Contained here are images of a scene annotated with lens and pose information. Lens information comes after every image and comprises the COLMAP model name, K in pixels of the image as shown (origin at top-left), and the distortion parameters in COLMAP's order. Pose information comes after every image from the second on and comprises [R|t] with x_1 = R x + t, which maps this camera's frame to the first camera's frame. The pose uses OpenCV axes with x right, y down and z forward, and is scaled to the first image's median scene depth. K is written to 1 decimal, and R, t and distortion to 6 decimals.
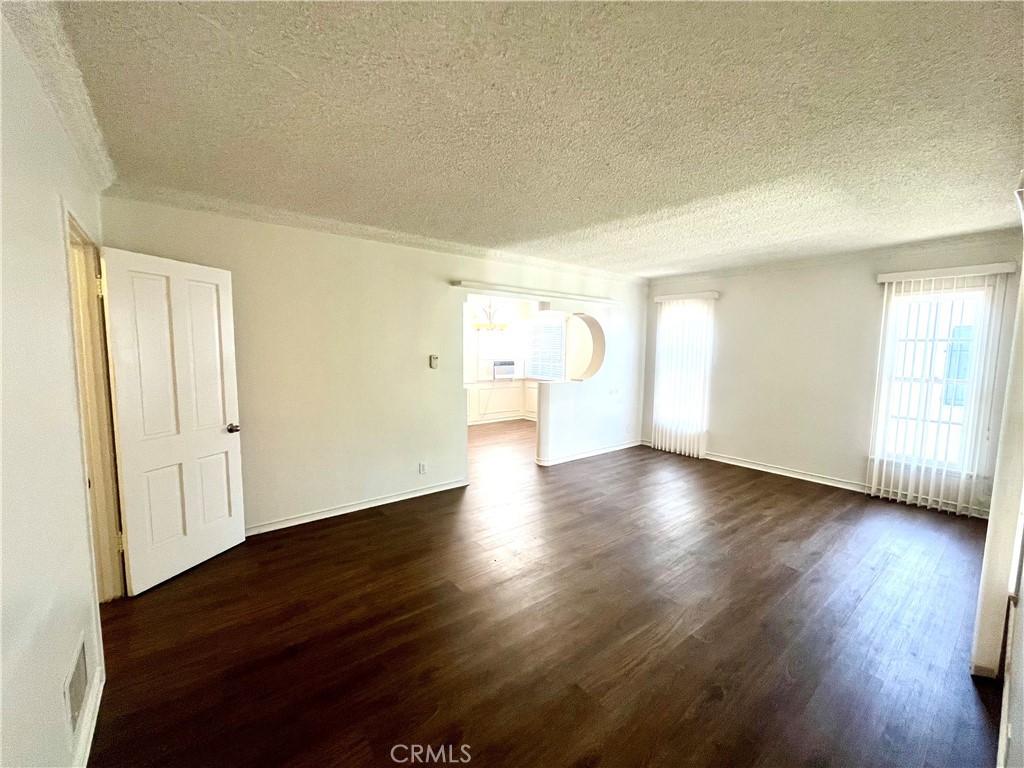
lens RADIAL K [[413.8, 0, 510.9], [0, 413.8, 384.9], [0, 0, 1]] dist [-0.002609, -0.000522]
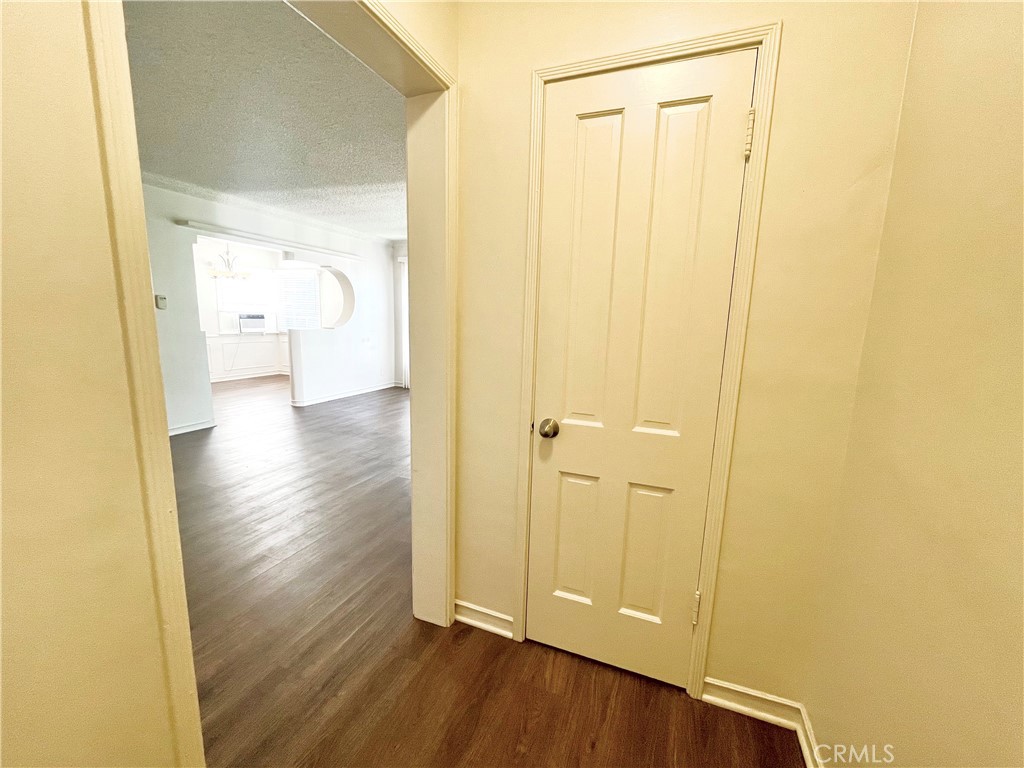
lens RADIAL K [[413.8, 0, 514.1], [0, 413.8, 383.9], [0, 0, 1]] dist [-0.002609, -0.000522]
pose [[0.861698, -0.067937, 0.502854, 0.021418], [0.028379, 0.995898, 0.085918, 0.054622], [-0.506628, -0.059765, 0.860091, -0.198085]]
